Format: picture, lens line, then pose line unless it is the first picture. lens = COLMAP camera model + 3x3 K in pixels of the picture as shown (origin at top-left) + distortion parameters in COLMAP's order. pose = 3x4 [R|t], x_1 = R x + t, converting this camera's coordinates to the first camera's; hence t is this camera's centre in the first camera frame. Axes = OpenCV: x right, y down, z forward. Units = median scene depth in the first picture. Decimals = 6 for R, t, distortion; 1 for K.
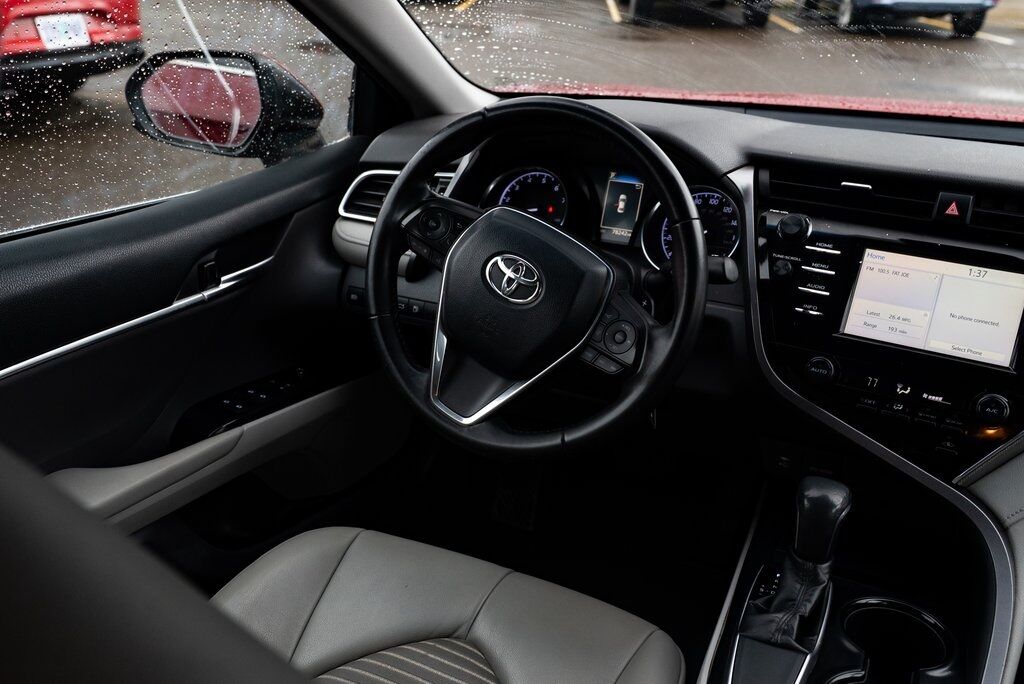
lens RADIAL K [[970.3, 0, 510.1], [0, 970.3, 337.9], [0, 0, 1]] dist [0.002327, 0.000000]
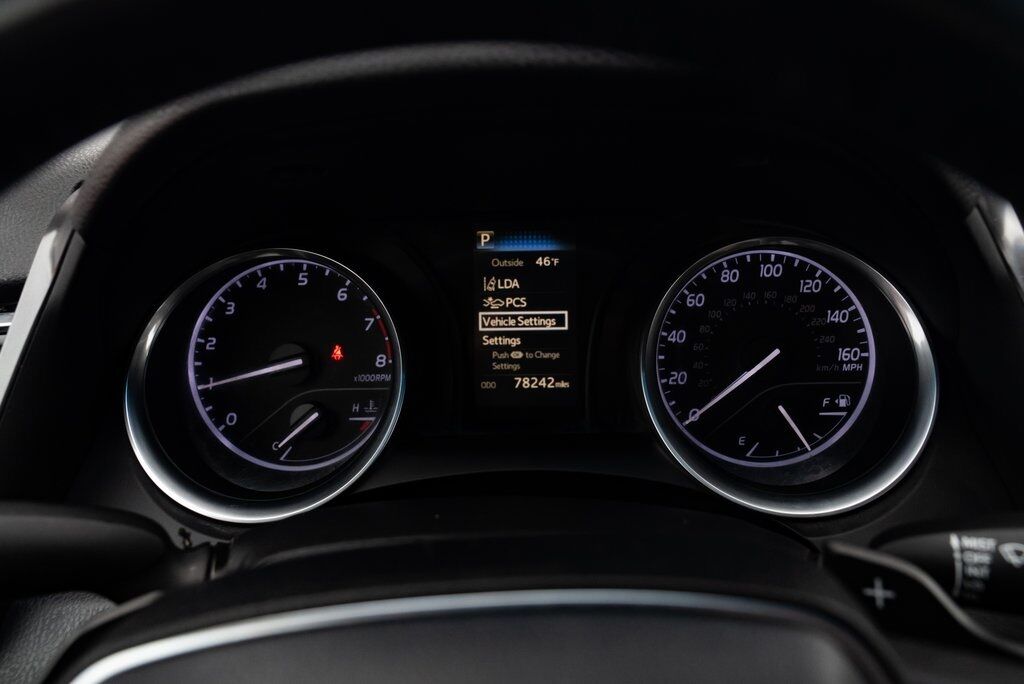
lens RADIAL K [[819.6, 0, 537.2], [0, 819.6, 356.2], [0, 0, 1]] dist [-0.009883, 0.007683]
pose [[0.914271, -0.191845, 0.356796, -0.000964], [0.193373, 0.980611, 0.031755, -0.152176], [-0.355970, 0.039962, 0.933643, 0.818159]]
